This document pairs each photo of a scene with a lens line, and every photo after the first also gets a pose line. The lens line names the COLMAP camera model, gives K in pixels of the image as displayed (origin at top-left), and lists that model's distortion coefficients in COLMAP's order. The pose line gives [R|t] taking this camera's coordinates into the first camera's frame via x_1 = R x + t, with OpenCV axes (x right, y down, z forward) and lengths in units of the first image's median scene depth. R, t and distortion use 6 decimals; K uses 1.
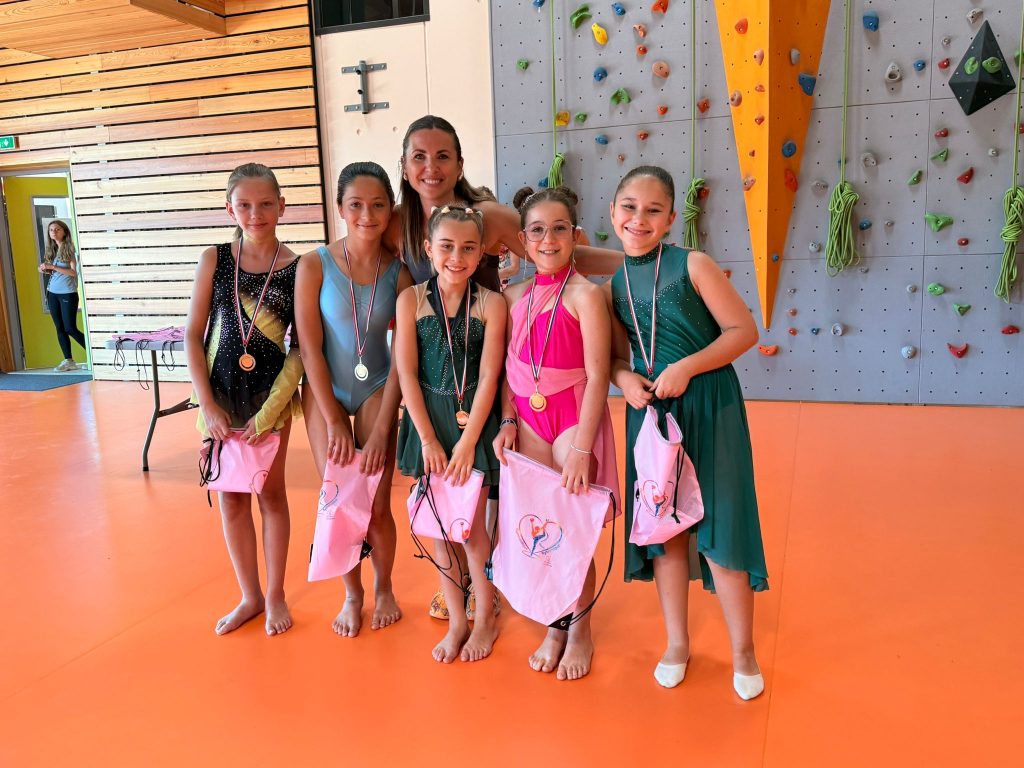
lens RADIAL K [[812.3, 0, 512.0], [0, 812.3, 384.0], [0, 0, 1]] dist [0.068664, -0.098779]
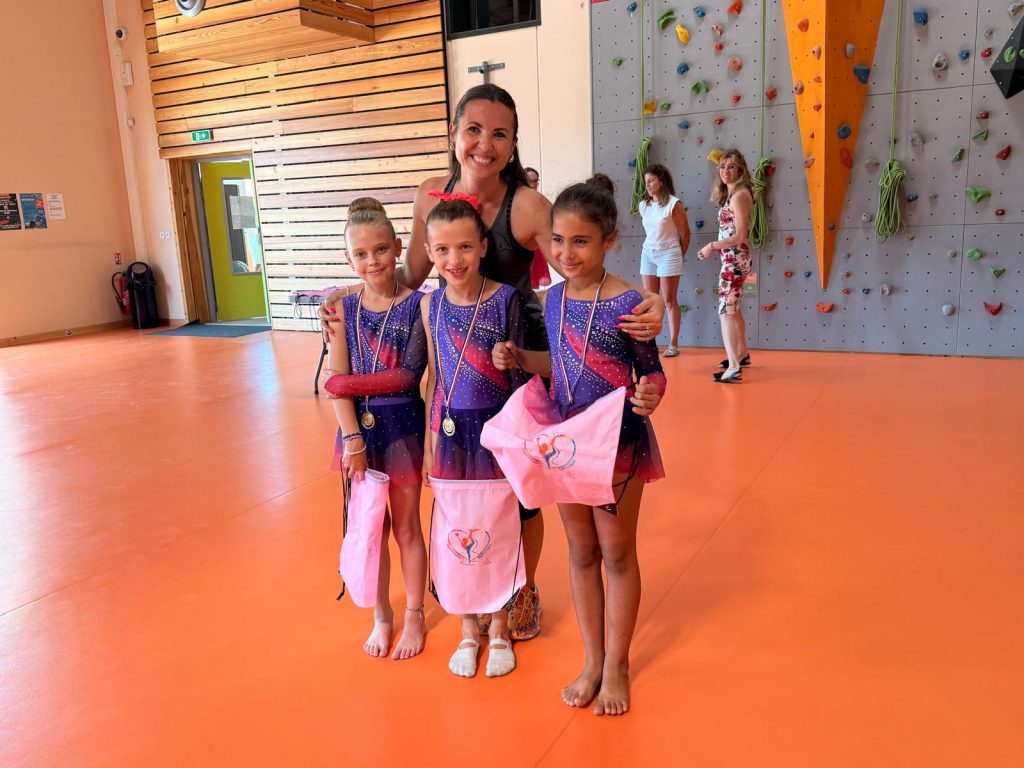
lens RADIAL K [[812.3, 0, 512.0], [0, 812.3, 384.0], [0, 0, 1]] dist [0.068664, -0.098779]
pose [[0.985953, 0.022466, -0.165506, 0.067897], [-0.014463, 0.998674, 0.049402, 0.014041], [0.166397, -0.046314, 0.984971, -0.197209]]
